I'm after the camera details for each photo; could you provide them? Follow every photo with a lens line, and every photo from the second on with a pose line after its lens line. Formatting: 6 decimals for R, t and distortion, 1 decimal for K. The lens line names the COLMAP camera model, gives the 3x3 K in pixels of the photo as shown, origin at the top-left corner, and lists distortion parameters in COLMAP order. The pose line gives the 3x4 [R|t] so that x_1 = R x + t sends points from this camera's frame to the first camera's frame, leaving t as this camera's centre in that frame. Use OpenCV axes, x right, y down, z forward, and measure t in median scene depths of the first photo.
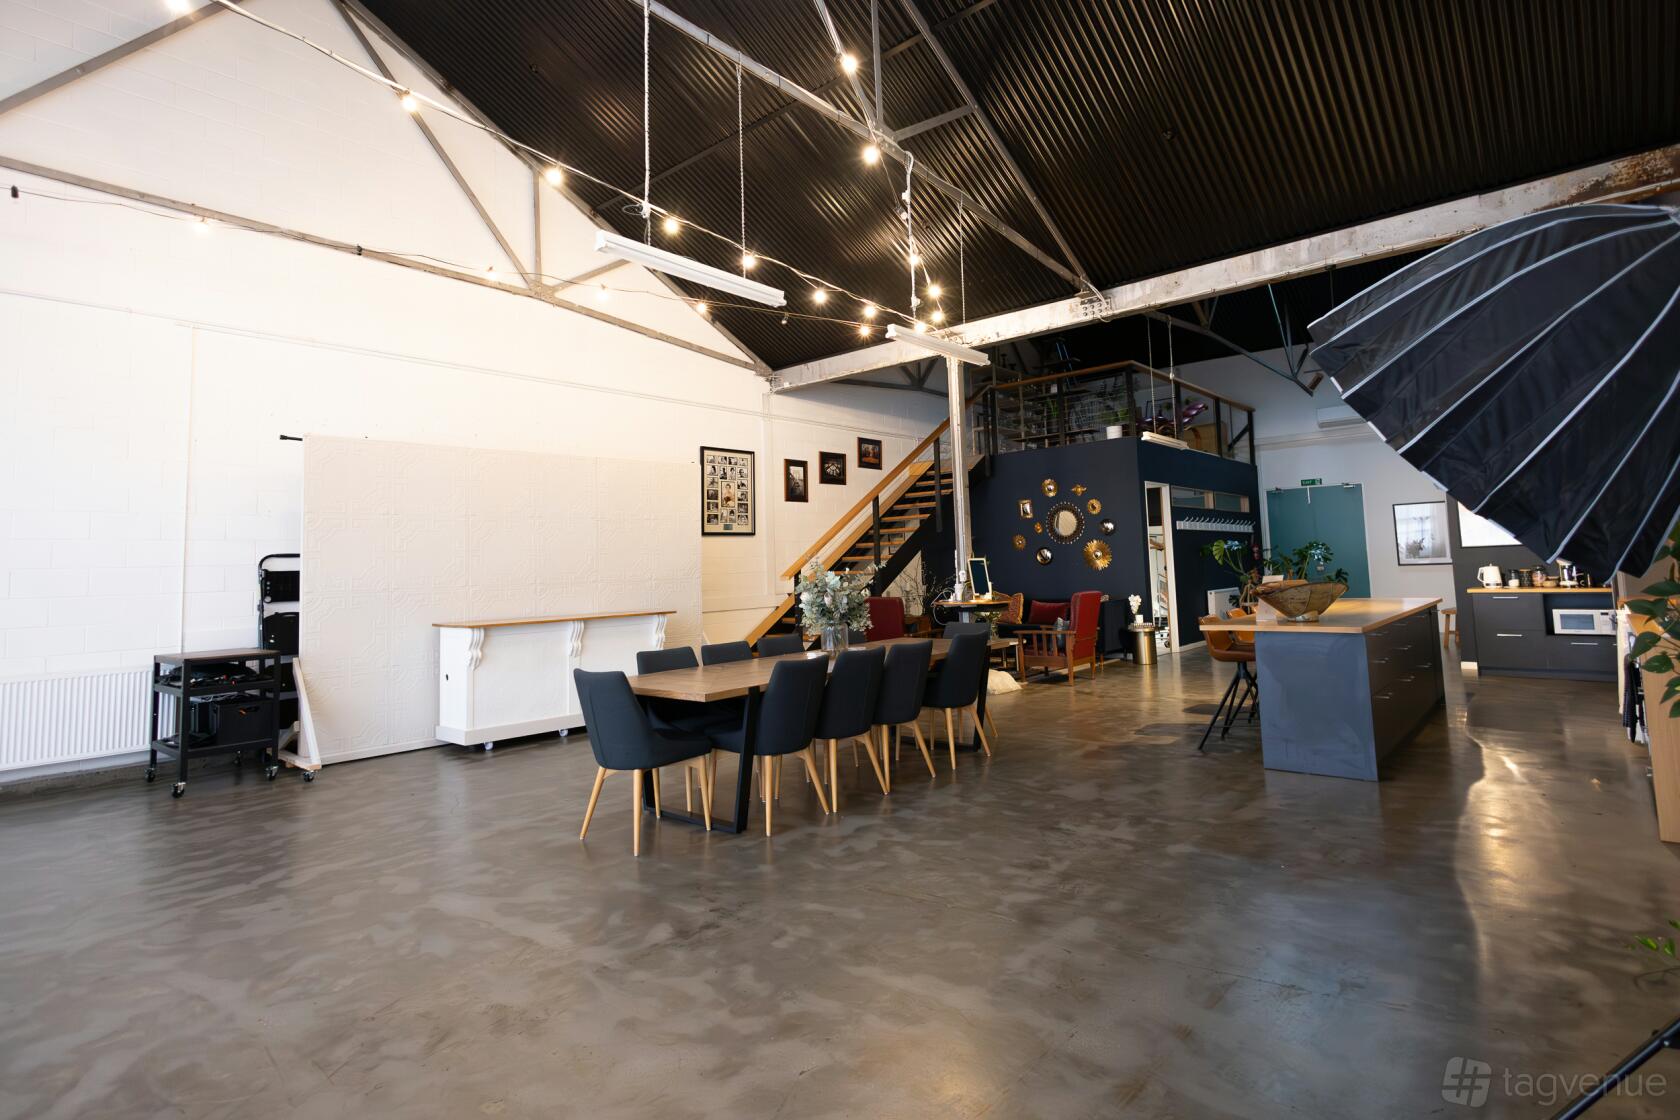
lens RADIAL K [[853.7, 0, 851.1], [0, 853.7, 493.4], [0, 0, 1]] dist [-0.003031, -0.000927]
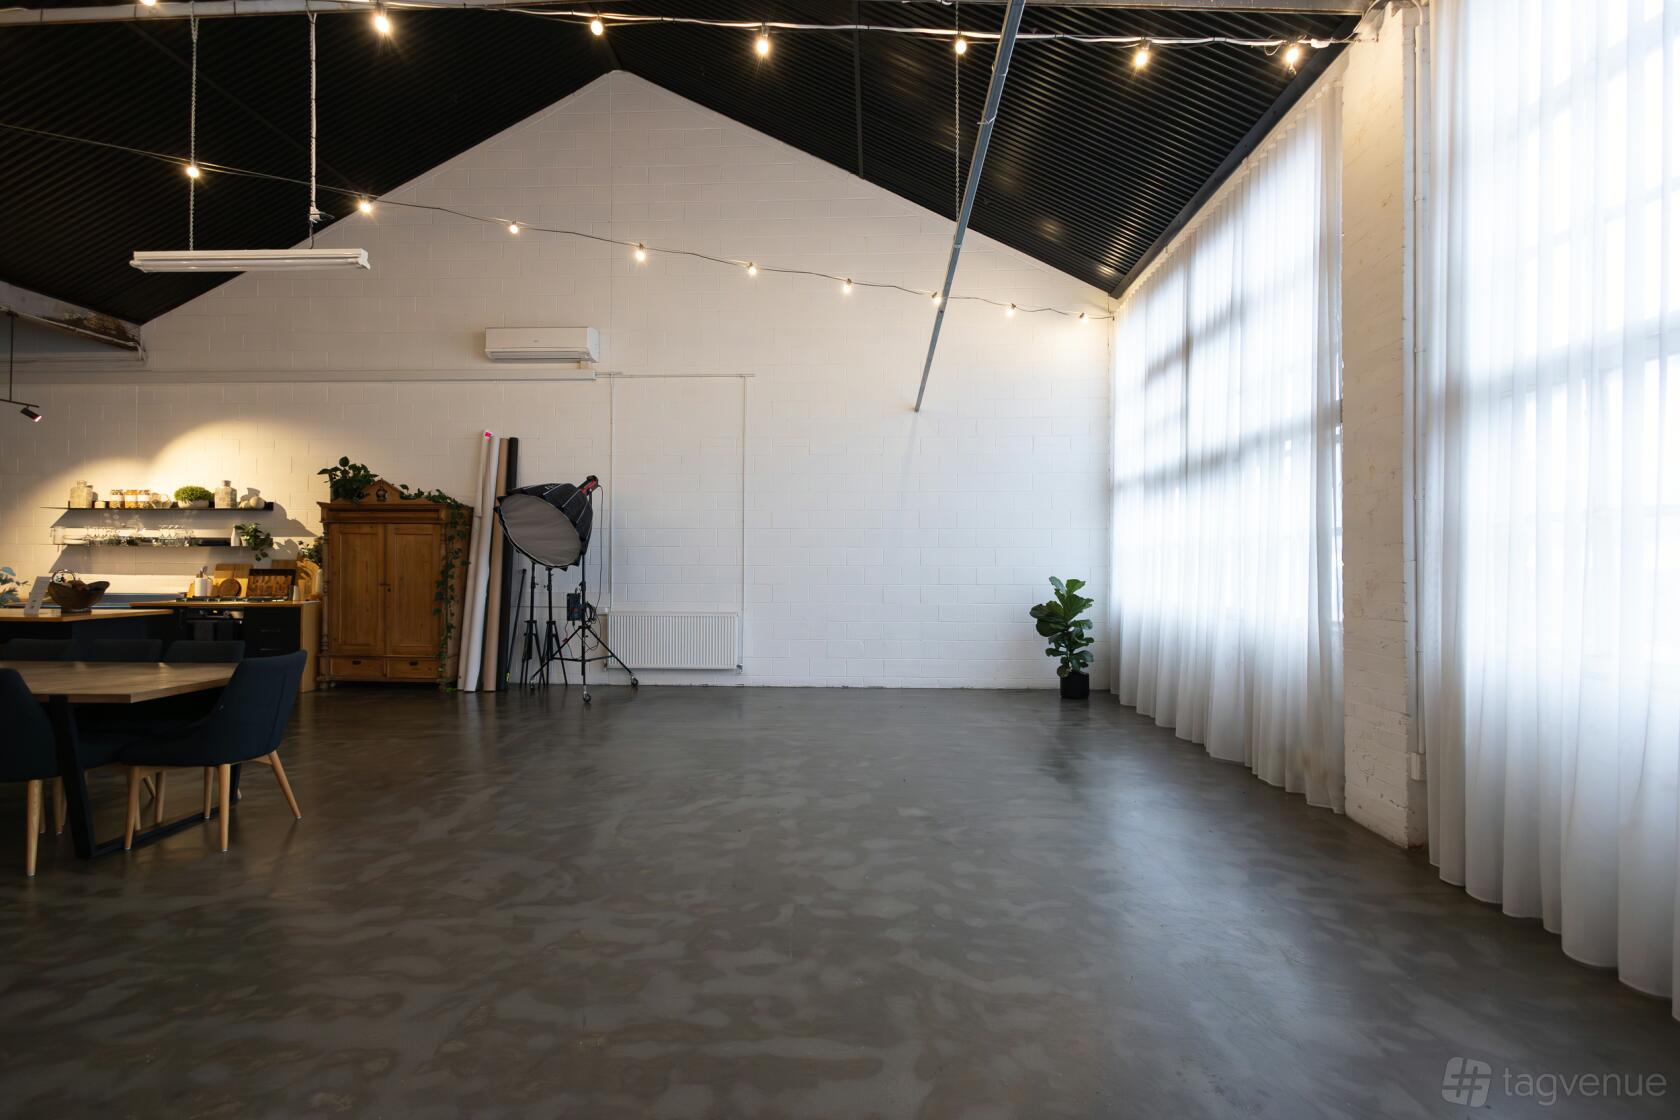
lens RADIAL K [[762.5, 0, 840.0], [0, 762.5, 560.0], [0, 0, 1]] dist [0.009624, -0.000838]
pose [[-0.610031, 0.035029, 0.791603, -0.512633], [-0.056100, 0.994606, -0.087244, 0.050408], [-0.790389, -0.097630, -0.604776, 0.378013]]
